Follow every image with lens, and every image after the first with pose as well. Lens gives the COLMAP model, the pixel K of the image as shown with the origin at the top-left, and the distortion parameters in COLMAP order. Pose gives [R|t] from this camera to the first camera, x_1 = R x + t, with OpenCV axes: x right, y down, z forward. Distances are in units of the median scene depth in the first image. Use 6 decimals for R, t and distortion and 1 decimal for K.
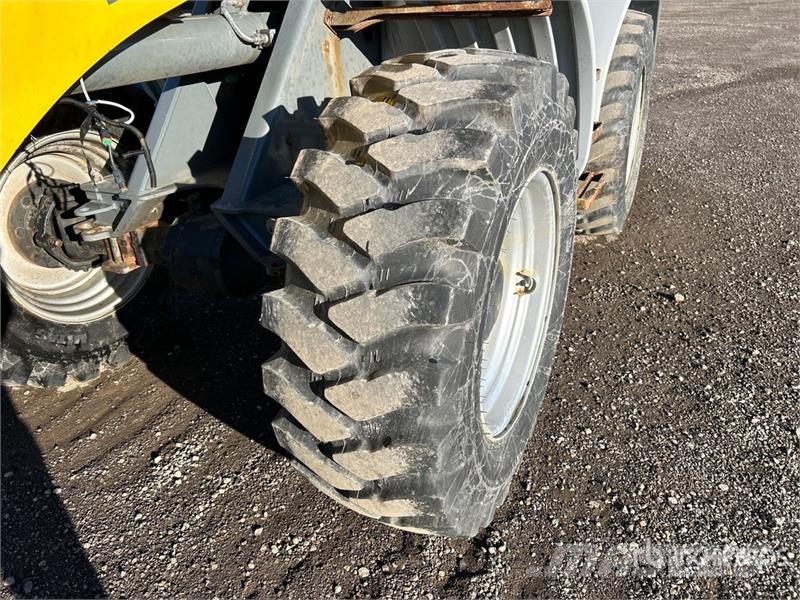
lens RADIAL K [[609.9, 0, 395.7], [0, 609.9, 298.0], [0, 0, 1]] dist [0.032275, -0.033568]
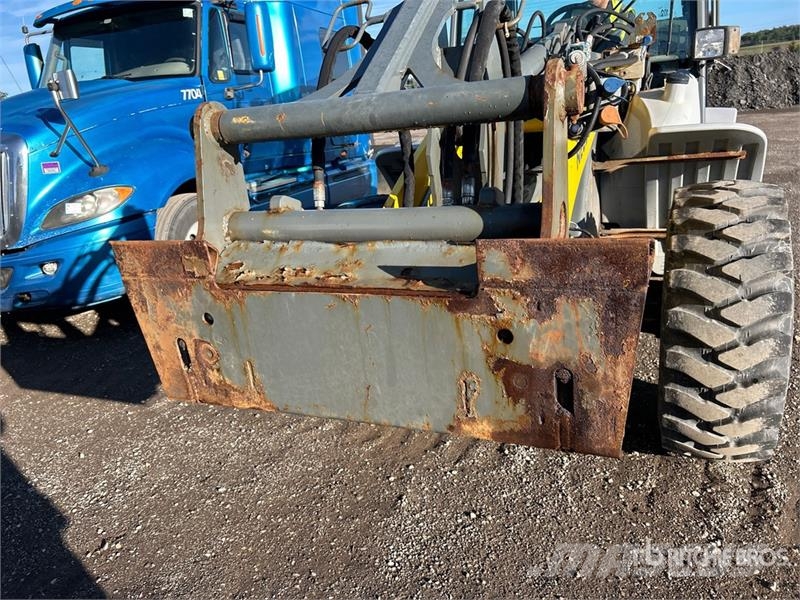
lens RADIAL K [[609.9, 0, 400.7], [0, 609.9, 300.4], [0, 0, 1]] dist [0.032275, -0.033568]
pose [[0.998045, -0.058040, 0.023207, -1.147084], [0.061282, 0.981696, -0.180326, 0.269080], [-0.012316, 0.181396, 0.983333, -0.902245]]
